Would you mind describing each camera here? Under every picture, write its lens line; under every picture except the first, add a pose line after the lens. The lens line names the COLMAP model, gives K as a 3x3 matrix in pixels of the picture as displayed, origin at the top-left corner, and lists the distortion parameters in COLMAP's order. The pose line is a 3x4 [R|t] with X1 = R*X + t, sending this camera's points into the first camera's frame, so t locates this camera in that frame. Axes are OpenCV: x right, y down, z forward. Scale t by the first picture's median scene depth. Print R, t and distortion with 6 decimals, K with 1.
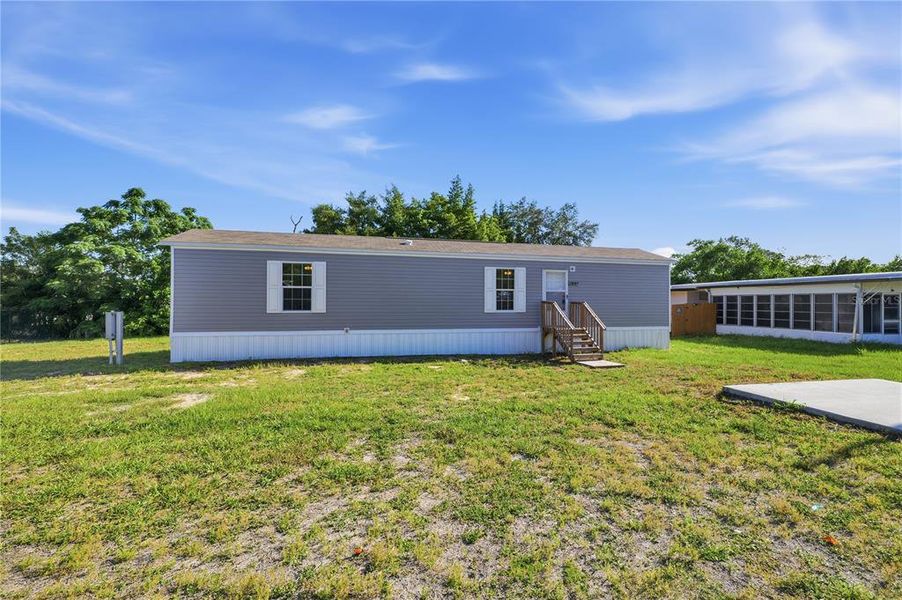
lens RADIAL K [[365.9, 0, 448.1], [0, 365.9, 300.7], [0, 0, 1]] dist [0.000351, 0.000042]
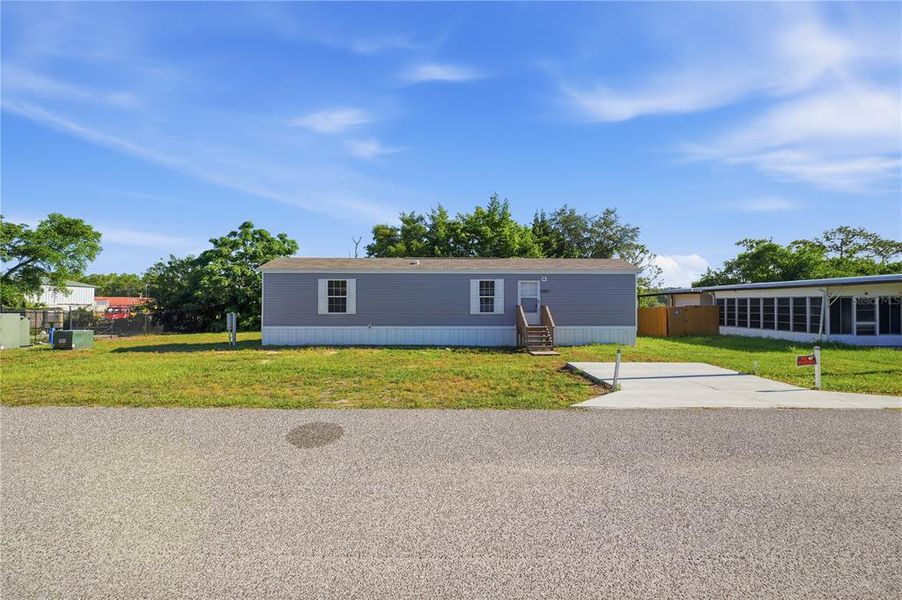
lens RADIAL K [[365.9, 0, 448.1], [0, 365.9, 300.7], [0, 0, 1]] dist [0.000351, 0.000042]
pose [[0.976931, -0.006223, -0.213464, 0.200280], [0.005460, 0.999976, -0.004165, -0.007287], [0.213485, 0.002904, 0.976942, -0.203834]]
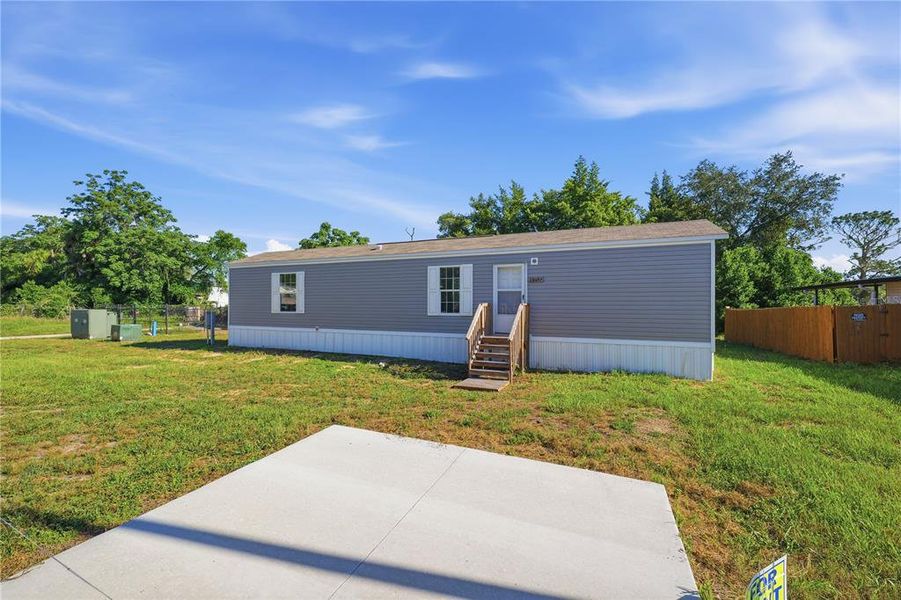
lens RADIAL K [[365.5, 0, 447.6], [0, 365.5, 300.7], [0, 0, 1]] dist [0.000351, 0.000042]
pose [[0.804848, -0.006914, -0.593441, 0.457668], [0.008048, 0.999967, -0.000734, -0.002546], [0.593427, -0.004185, 0.804877, 0.185270]]
